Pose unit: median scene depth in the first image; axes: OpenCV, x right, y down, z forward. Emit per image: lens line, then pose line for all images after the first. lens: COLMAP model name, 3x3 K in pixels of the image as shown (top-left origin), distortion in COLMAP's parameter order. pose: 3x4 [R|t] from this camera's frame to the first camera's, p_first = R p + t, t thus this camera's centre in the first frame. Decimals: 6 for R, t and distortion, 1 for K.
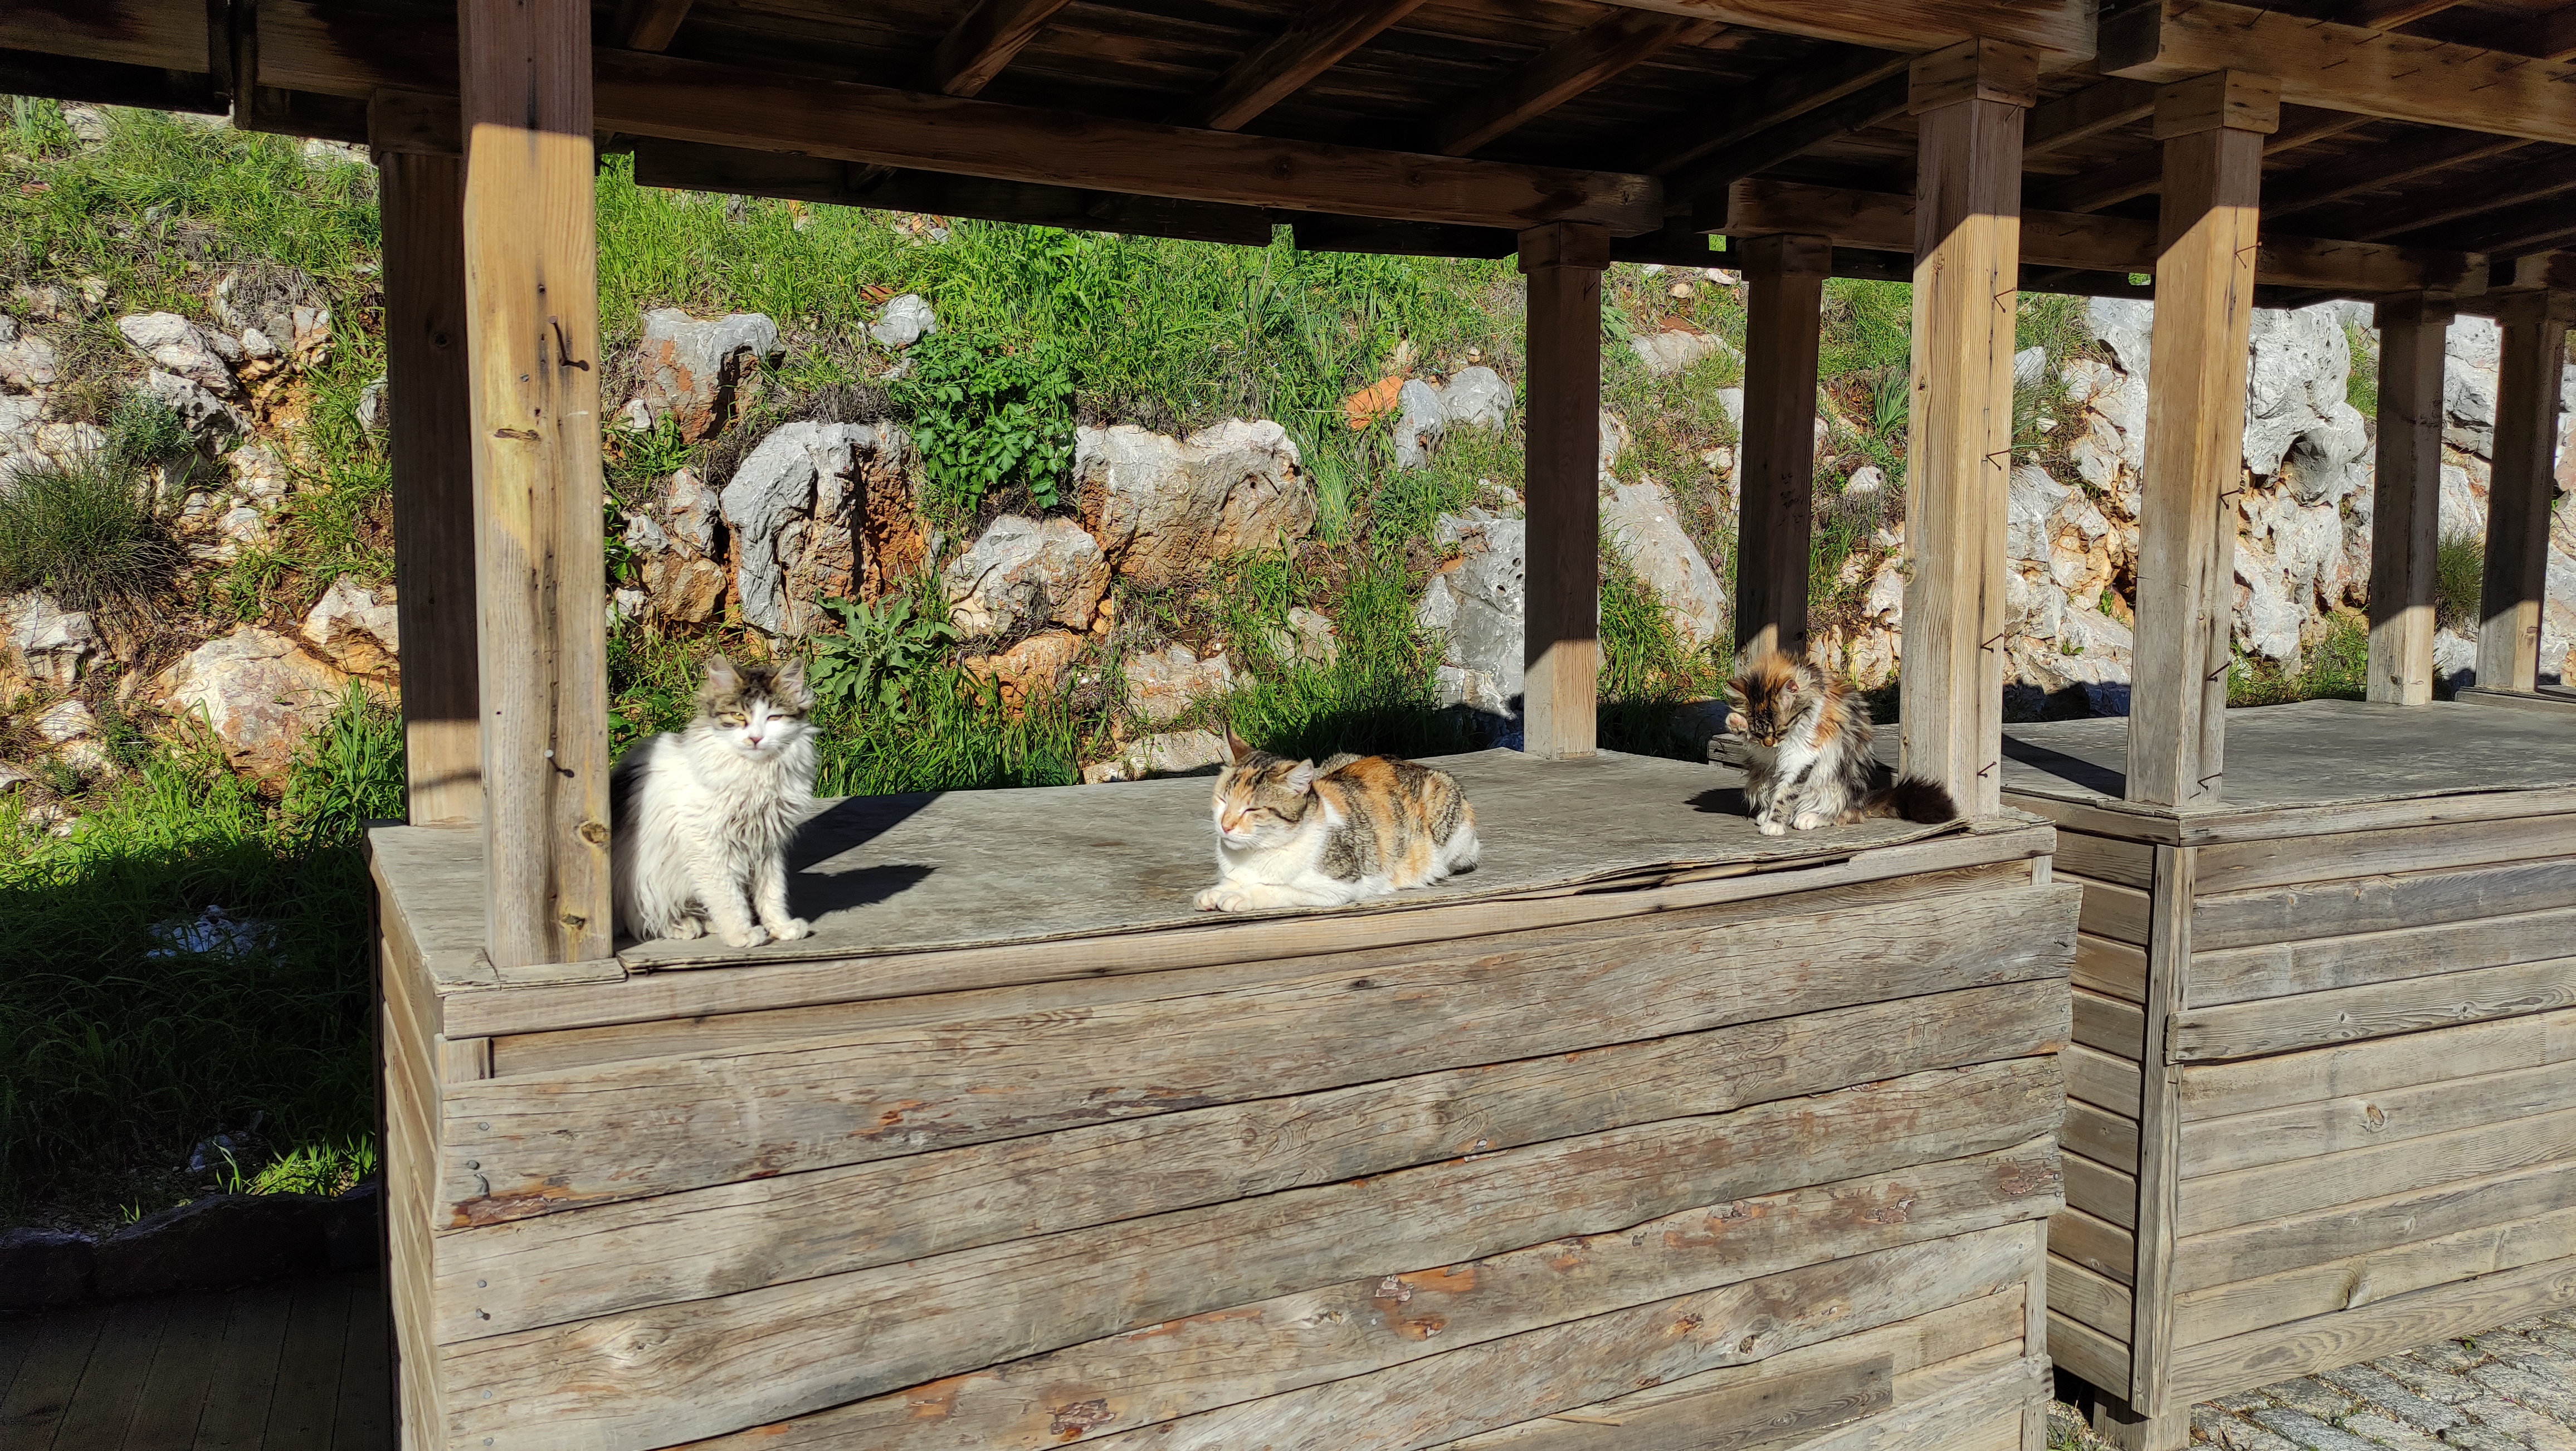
lens RADIAL K [[1887.5, 0, 1286.5], [0, 1887.5, 723.0], [0, 0, 1]] dist [0.000999, -0.018018]
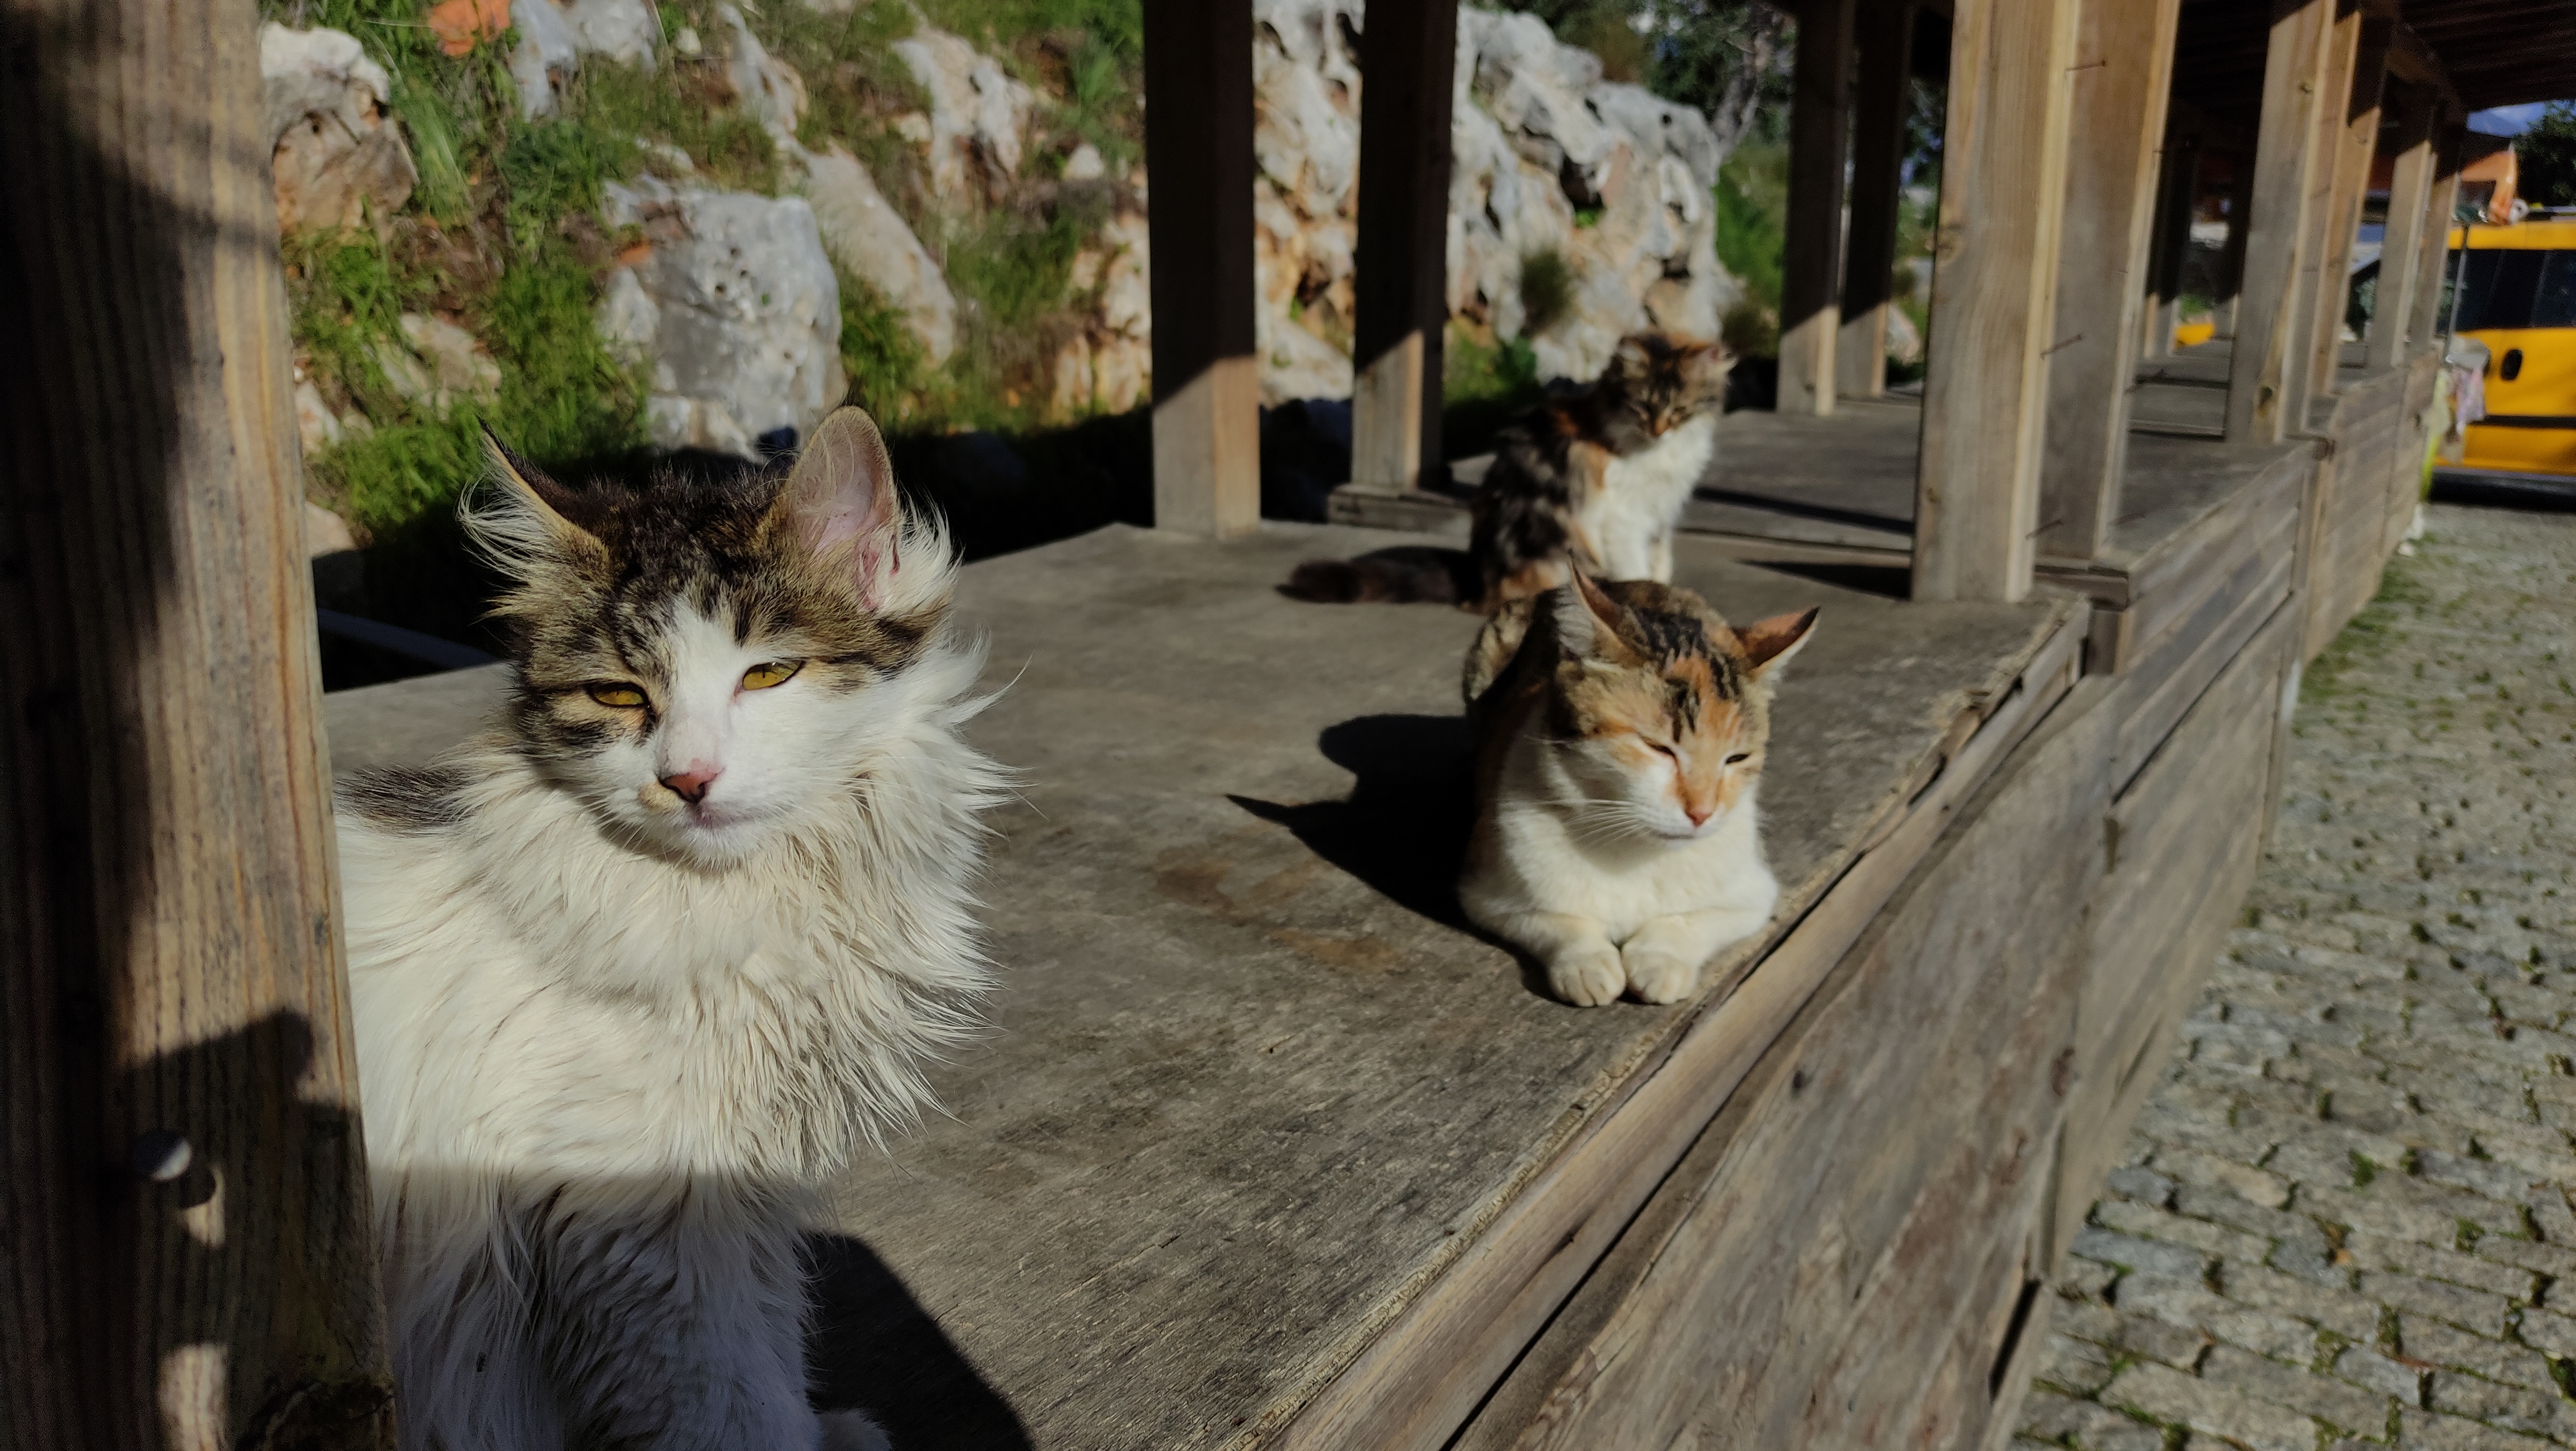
lens RADIAL K [[1887.5, 0, 1286.6], [0, 1887.5, 730.3], [0, 0, 1]] dist [0.000999, -0.018018]
pose [[0.840444, -0.116543, 0.529219, -0.106265], [0.035540, 0.986352, 0.160770, -0.010737], [-0.540732, -0.116310, 0.833115, 0.231478]]
